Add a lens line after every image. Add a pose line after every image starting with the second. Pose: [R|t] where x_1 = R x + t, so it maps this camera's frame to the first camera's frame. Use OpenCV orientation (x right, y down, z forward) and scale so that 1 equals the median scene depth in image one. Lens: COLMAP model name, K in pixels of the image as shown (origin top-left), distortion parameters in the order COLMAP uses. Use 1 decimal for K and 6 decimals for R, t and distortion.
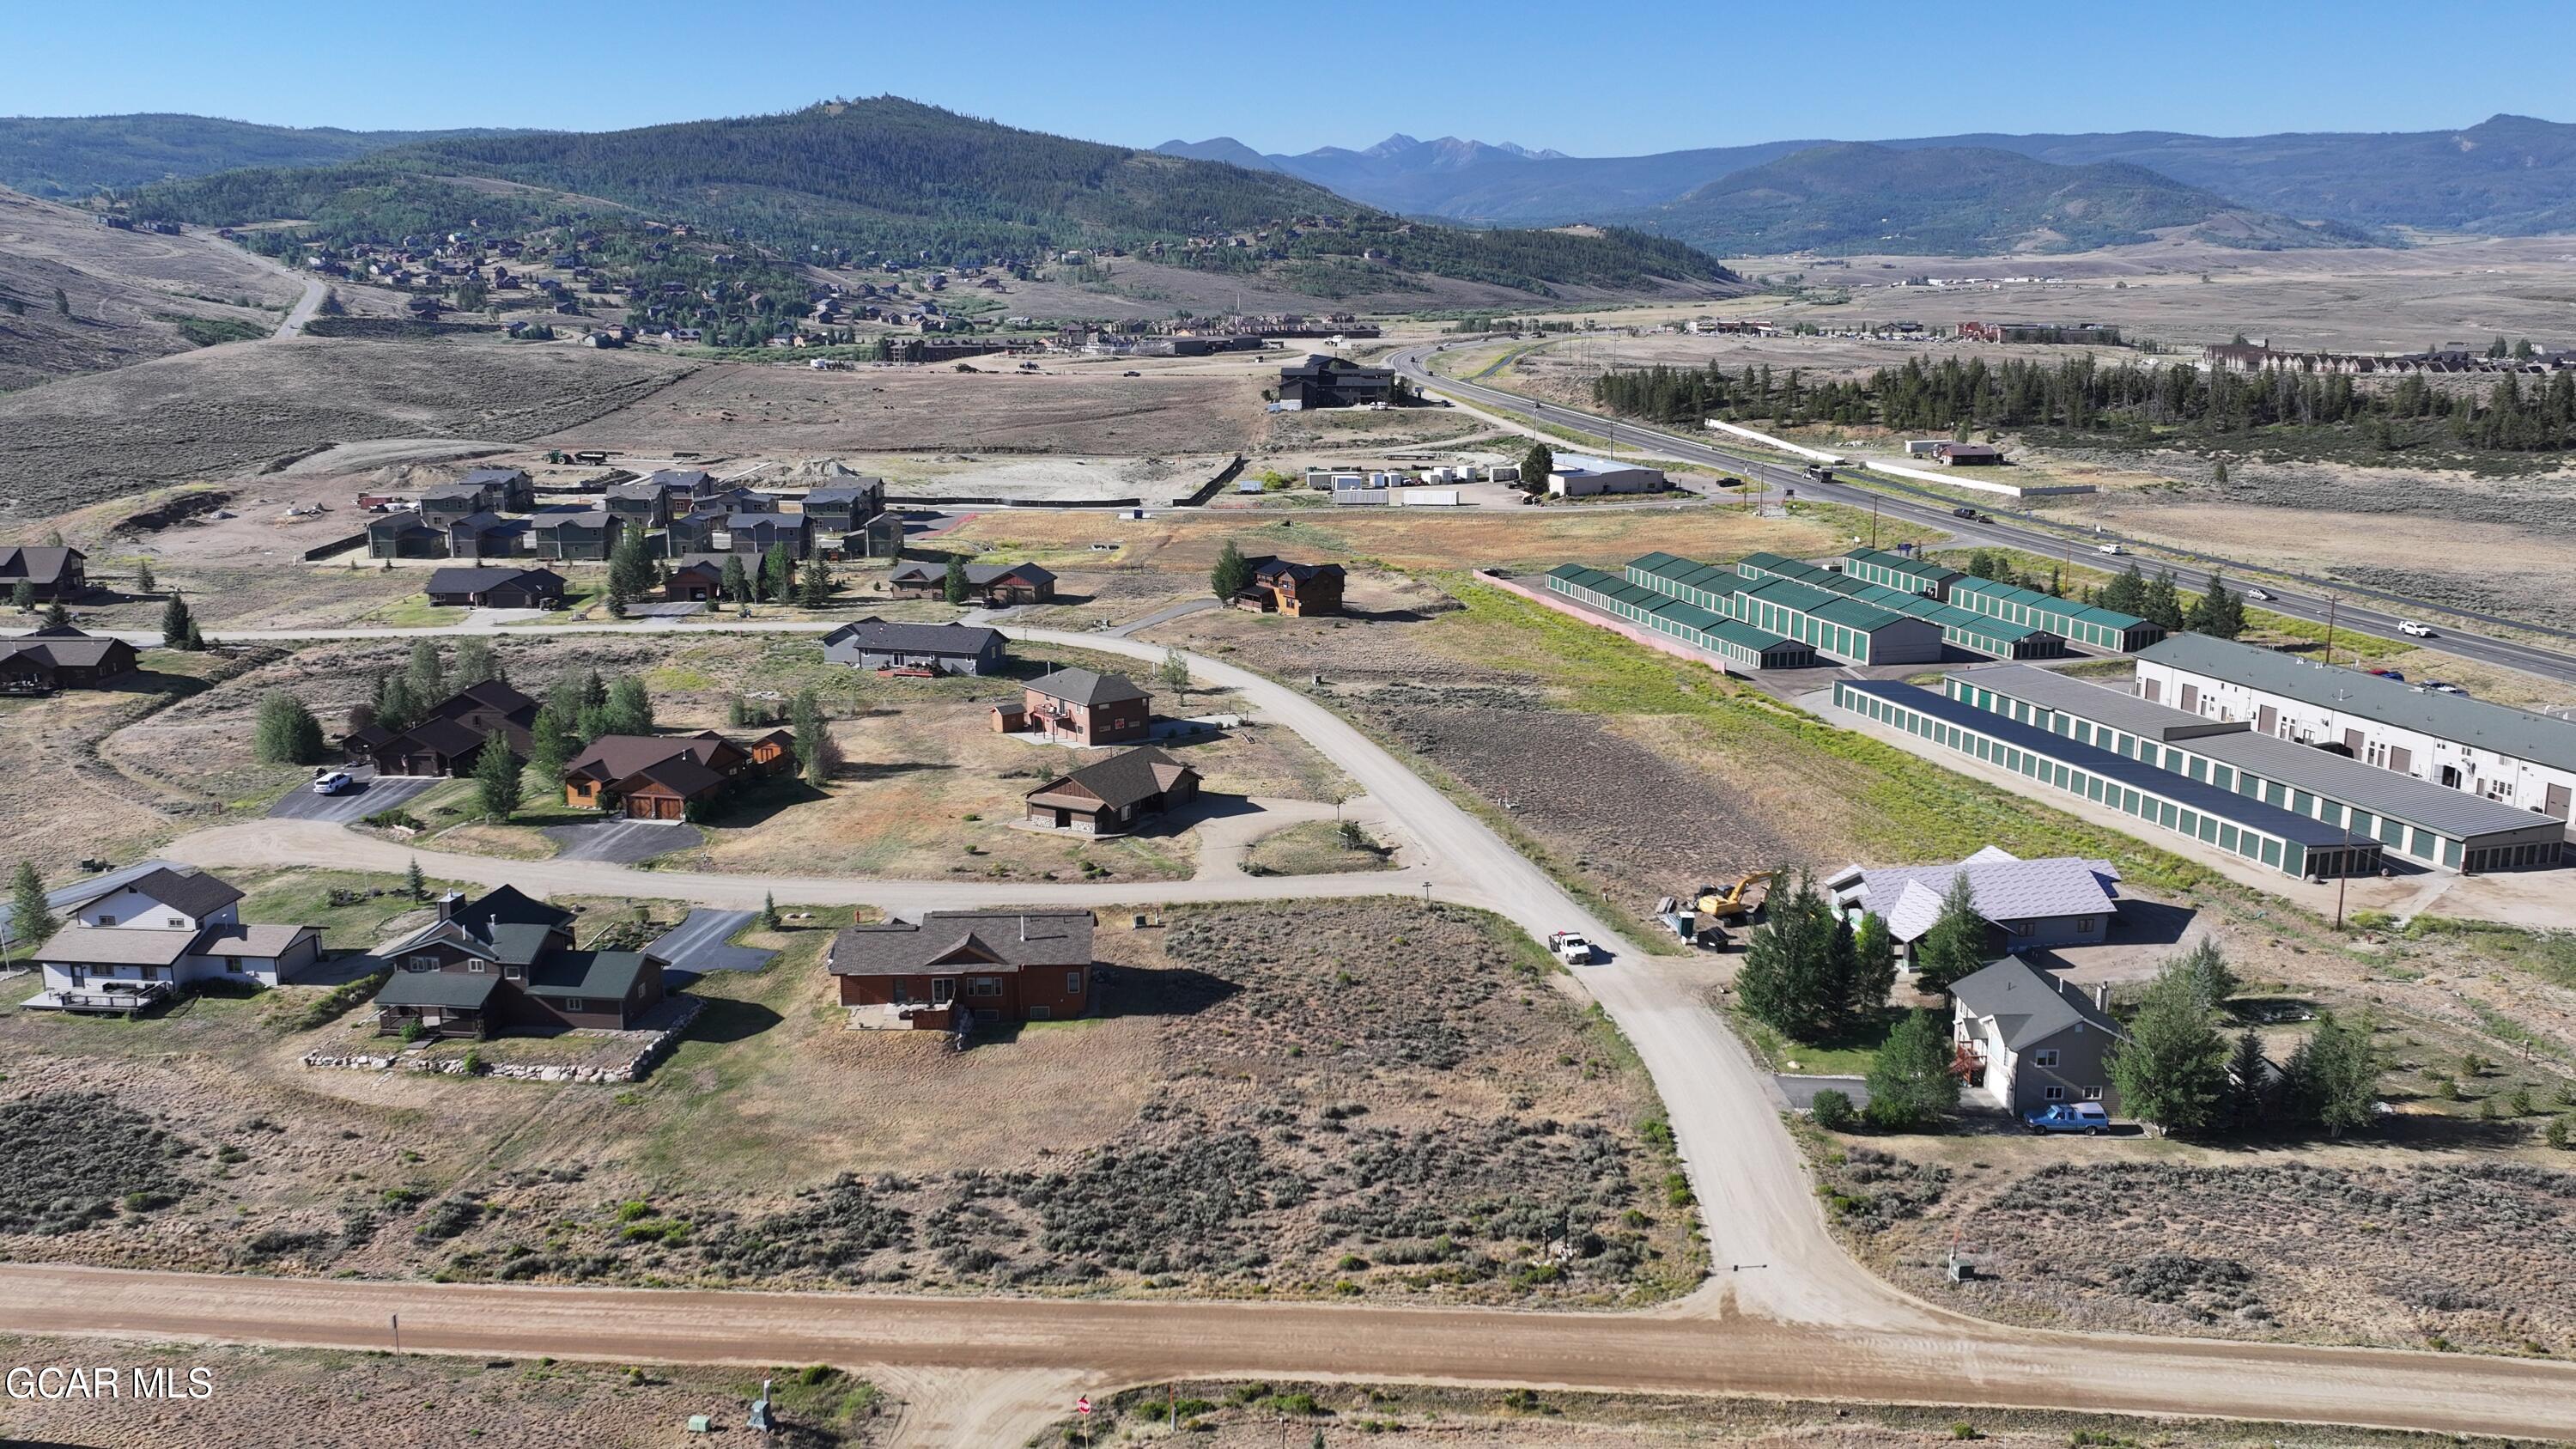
lens RADIAL K [[2124.9, 0, 1293.6], [0, 2124.9, 747.1], [0, 0, 1]] dist [0.003672, 0.000662]
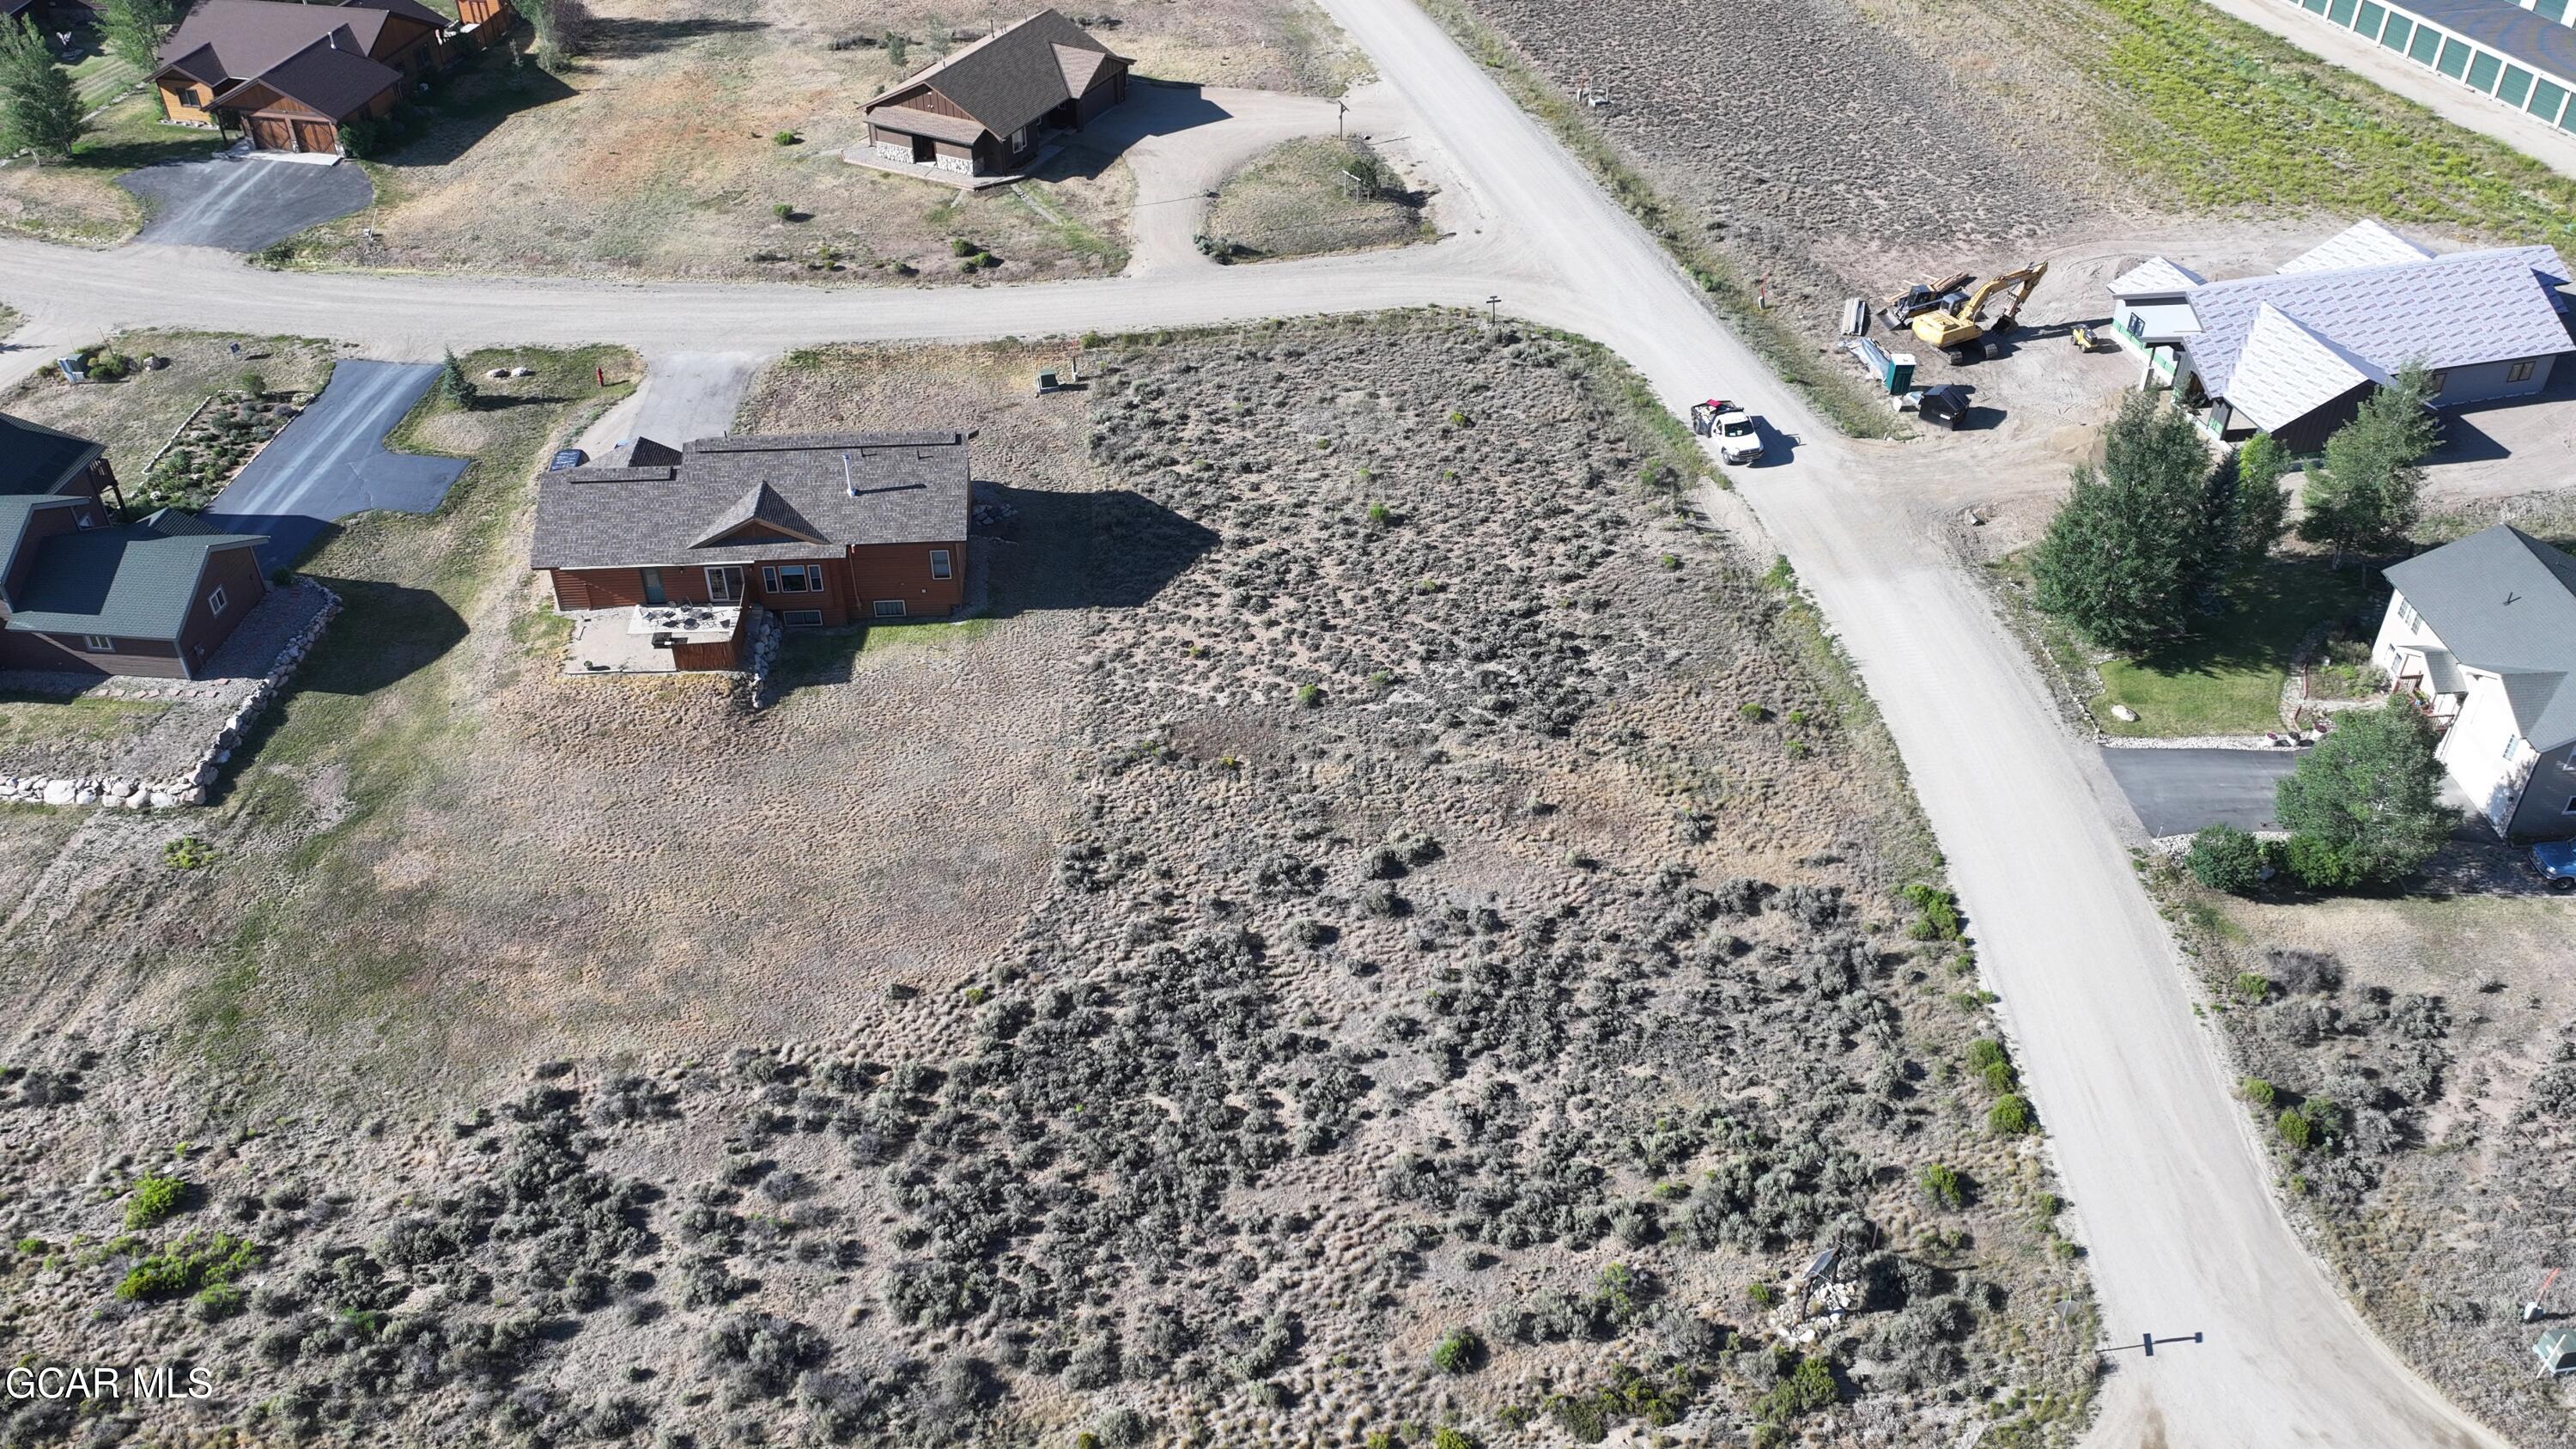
lens RADIAL K [[2124.9, 0, 1293.6], [0, 2124.9, 747.1], [0, 0, 1]] dist [0.003672, 0.000662]
pose [[0.999501, -0.019764, 0.024621, -0.018755], [0.007578, 0.907217, 0.420594, -0.097247], [-0.030649, -0.420198, 0.906915, 0.425910]]
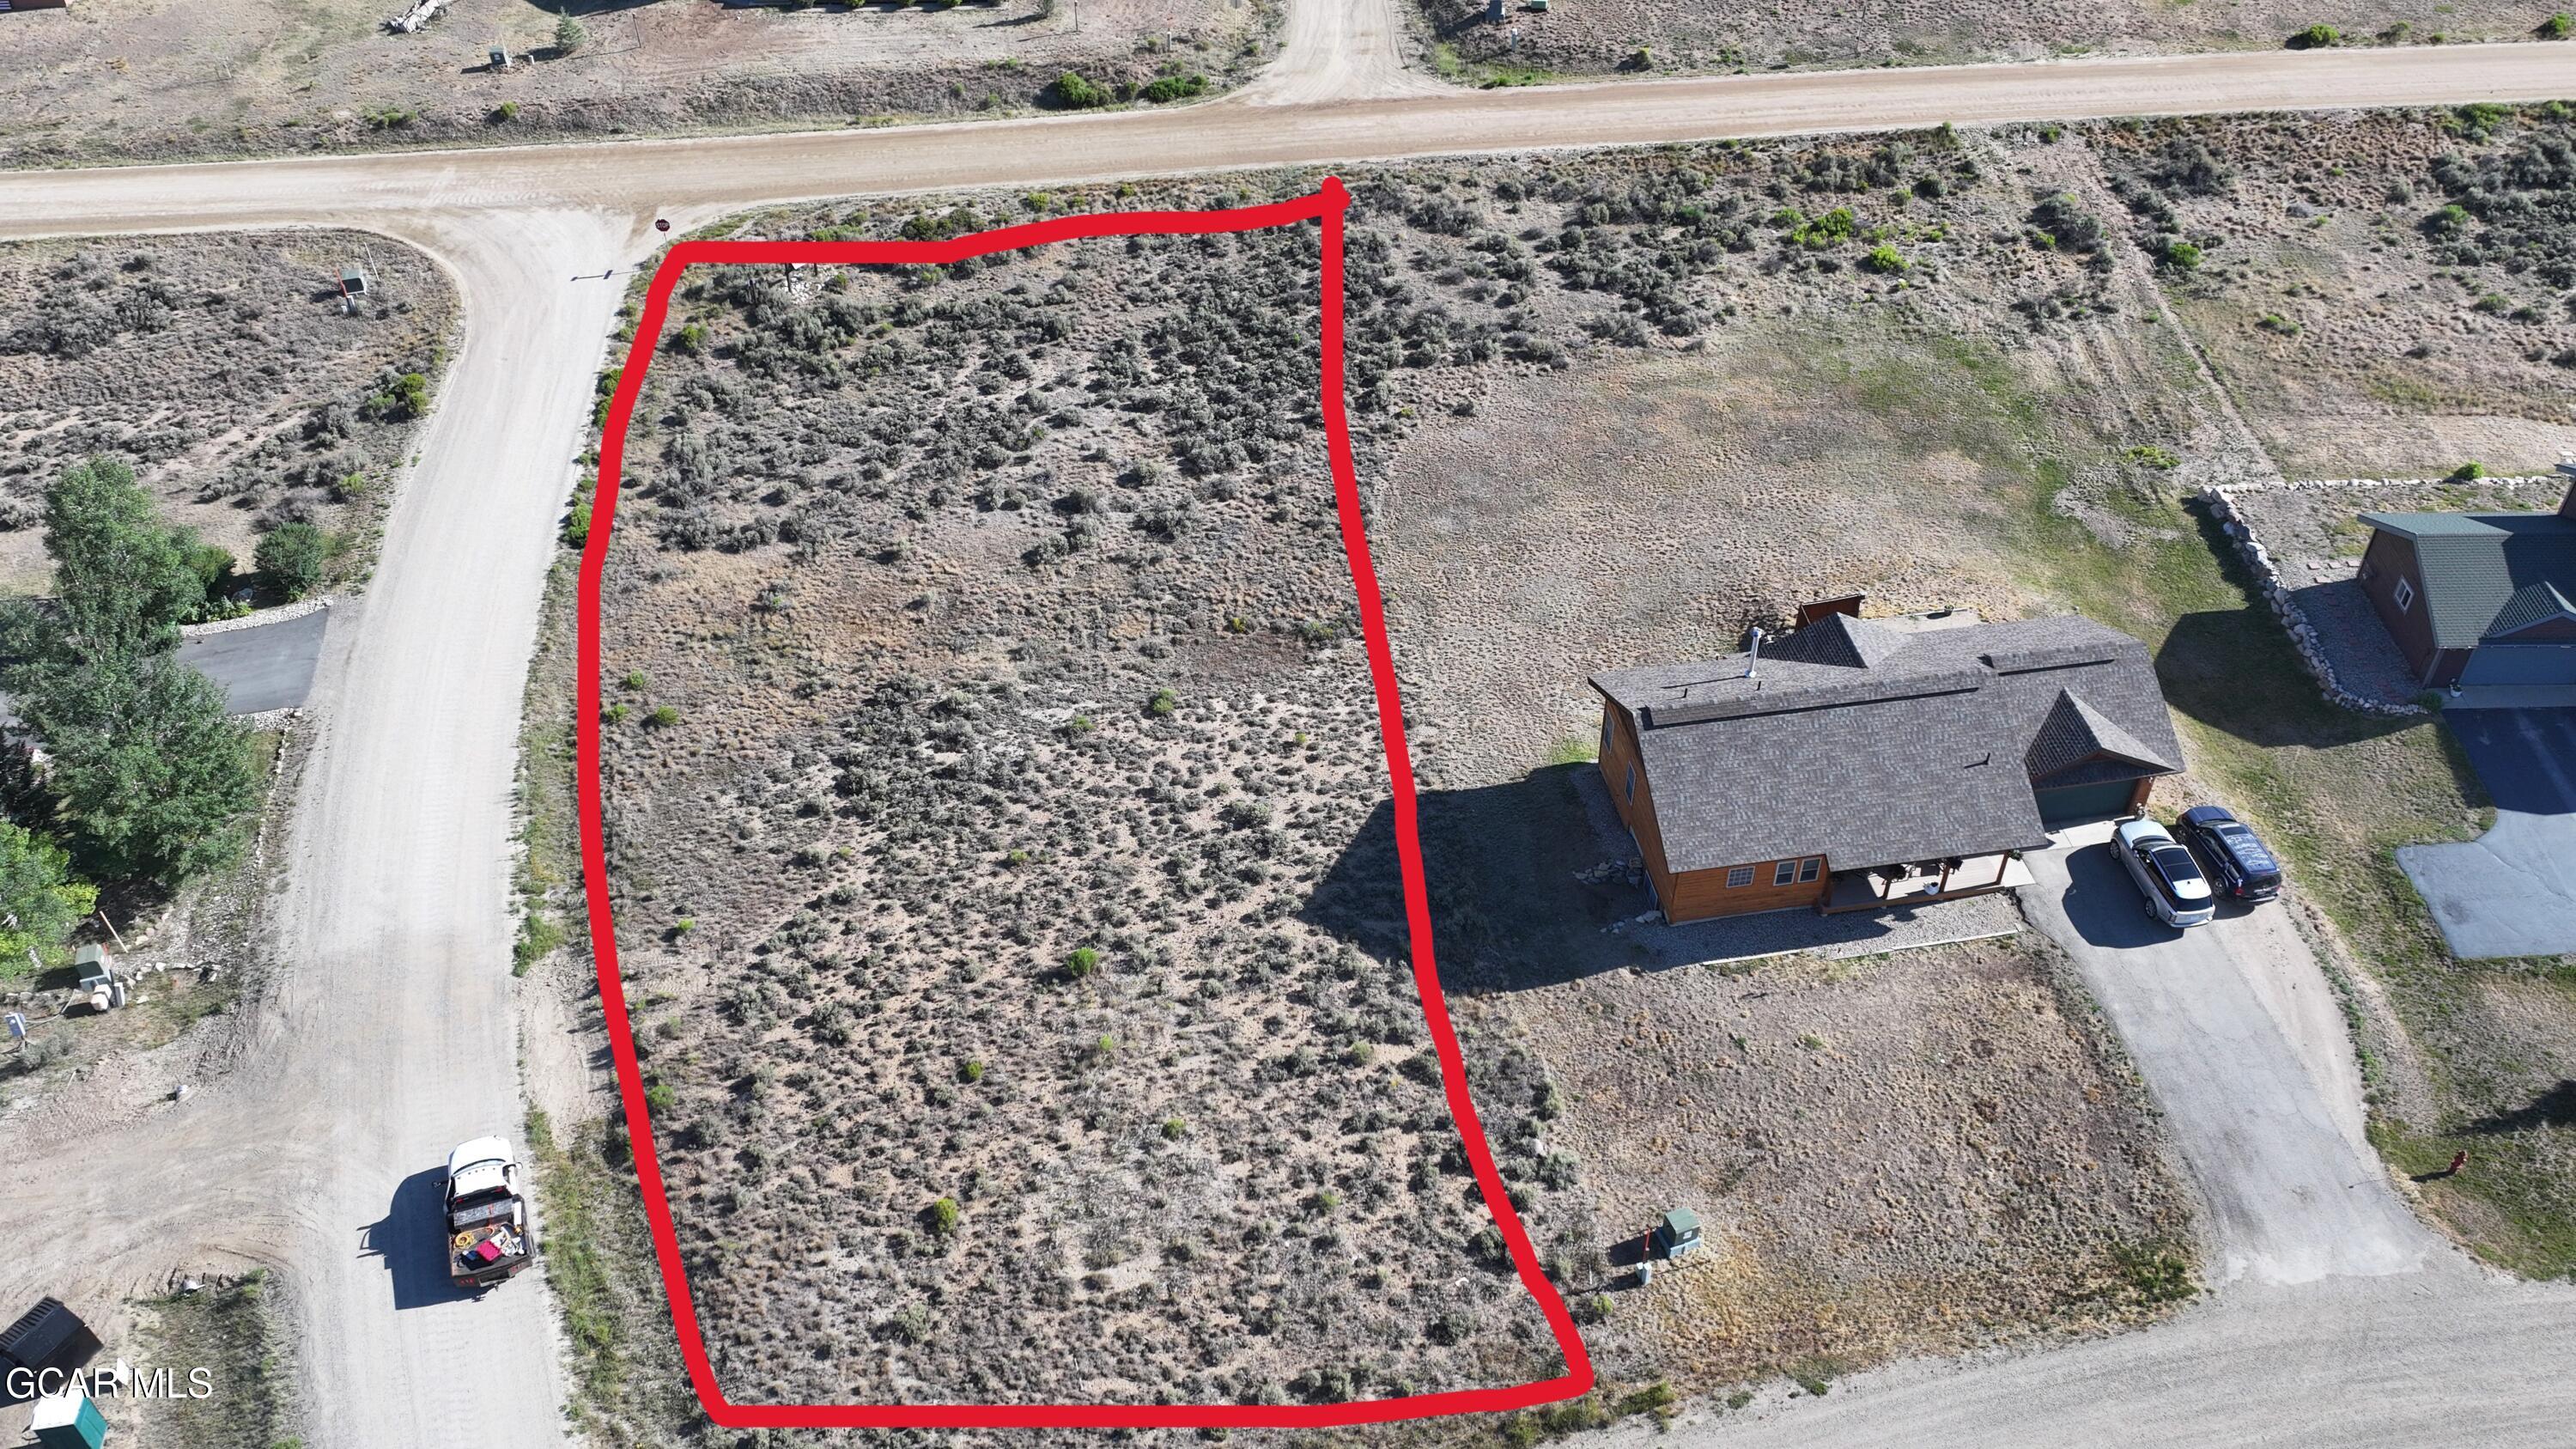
lens RADIAL K [[2124.9, 0, 1293.6], [0, 2124.9, 747.1], [0, 0, 1]] dist [0.003672, 0.000662]
pose [[-0.990388, 0.099731, -0.095838, 0.019629], [-0.021291, 0.574710, 0.818080, -0.286305], [0.136667, 0.812257, -0.567063, 1.279957]]
